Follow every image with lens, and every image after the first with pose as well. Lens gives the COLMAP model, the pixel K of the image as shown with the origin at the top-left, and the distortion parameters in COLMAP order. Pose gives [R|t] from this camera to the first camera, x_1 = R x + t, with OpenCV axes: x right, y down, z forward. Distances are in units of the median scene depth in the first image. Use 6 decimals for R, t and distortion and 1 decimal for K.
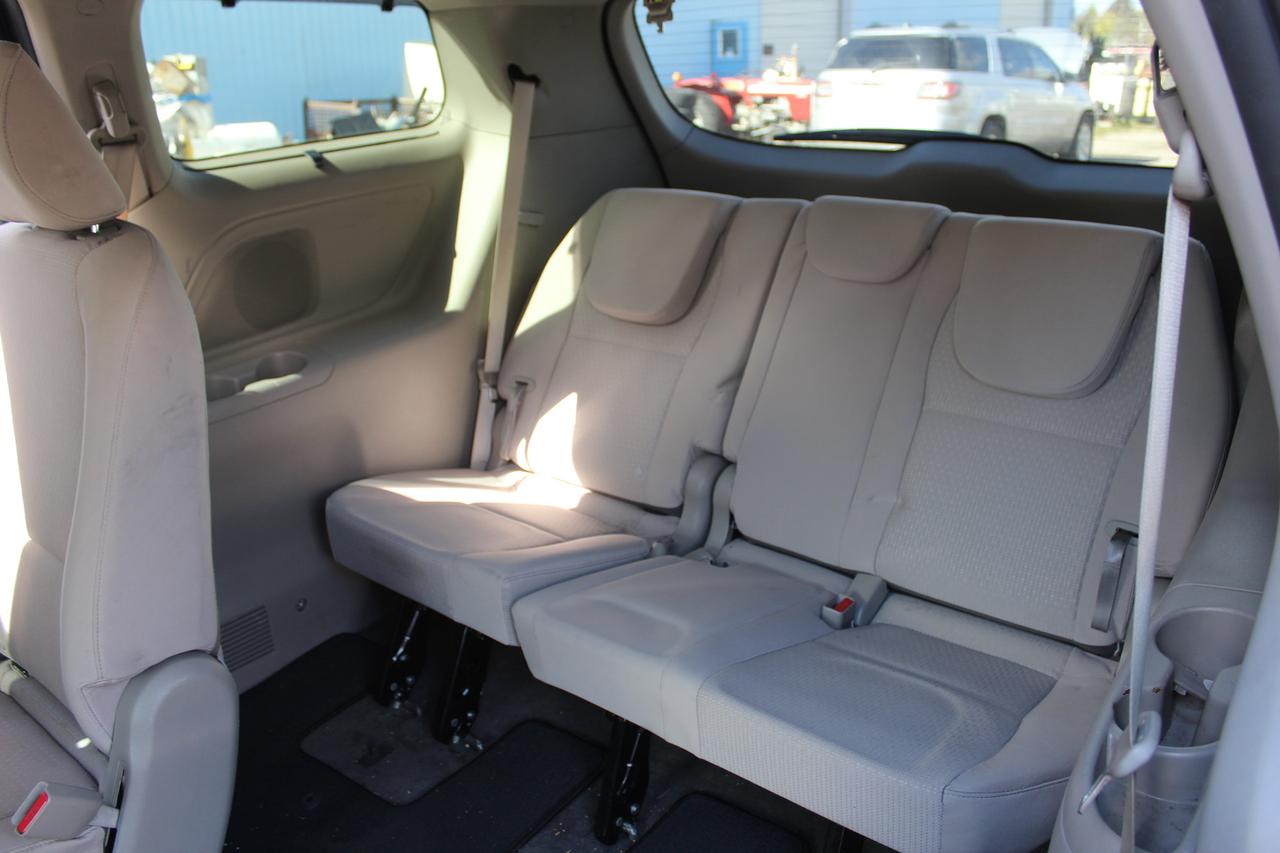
lens RADIAL K [[1058.0, 0, 640.0], [0, 1058.0, 426.5], [0, 0, 1]] dist [-0.176167, 0.155587]
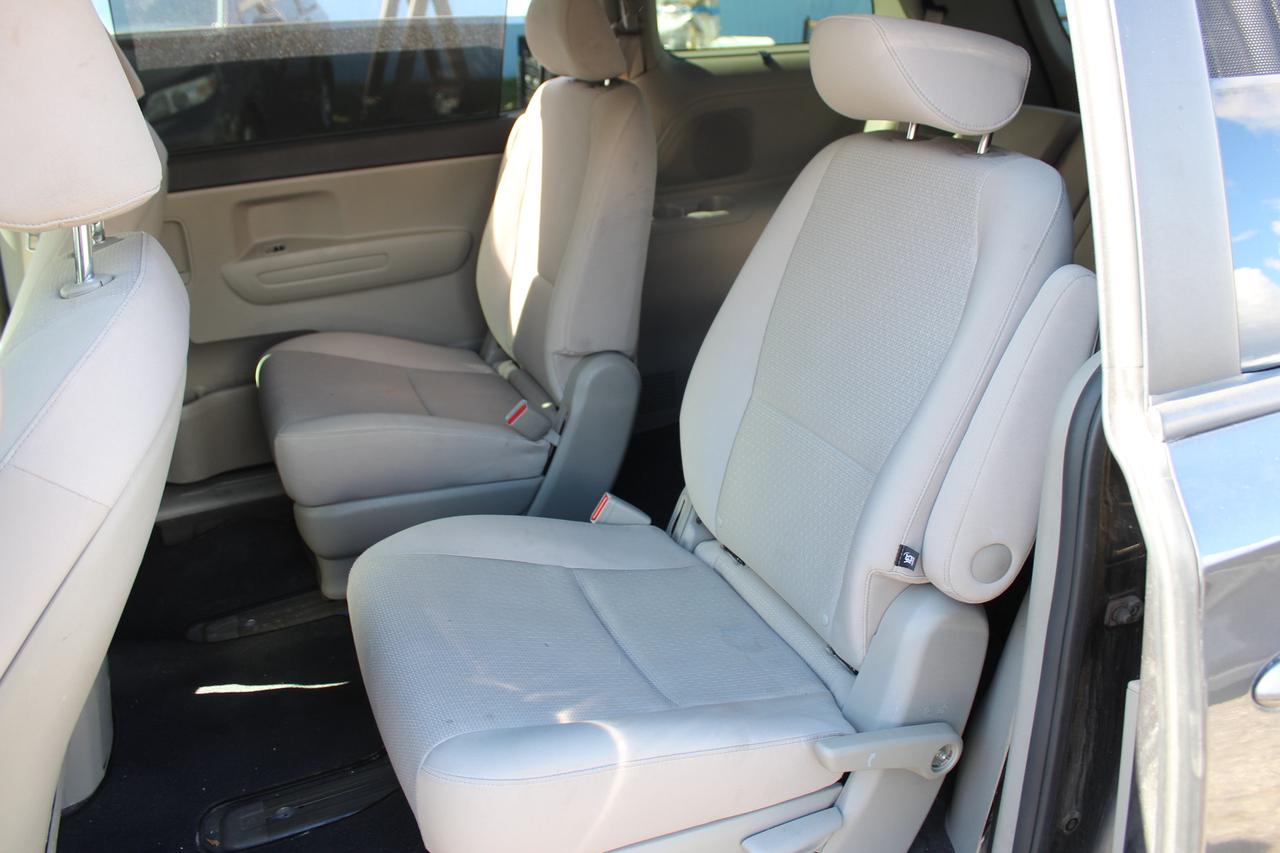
lens RADIAL K [[1058.0, 0, 640.0], [0, 1058.0, 426.5], [0, 0, 1]] dist [-0.176167, 0.155587]
pose [[0.896061, 0.191381, -0.400559, 0.216659], [-0.164785, 0.981228, 0.100187, 0.130854], [0.412214, -0.023767, 0.910777, -0.388108]]
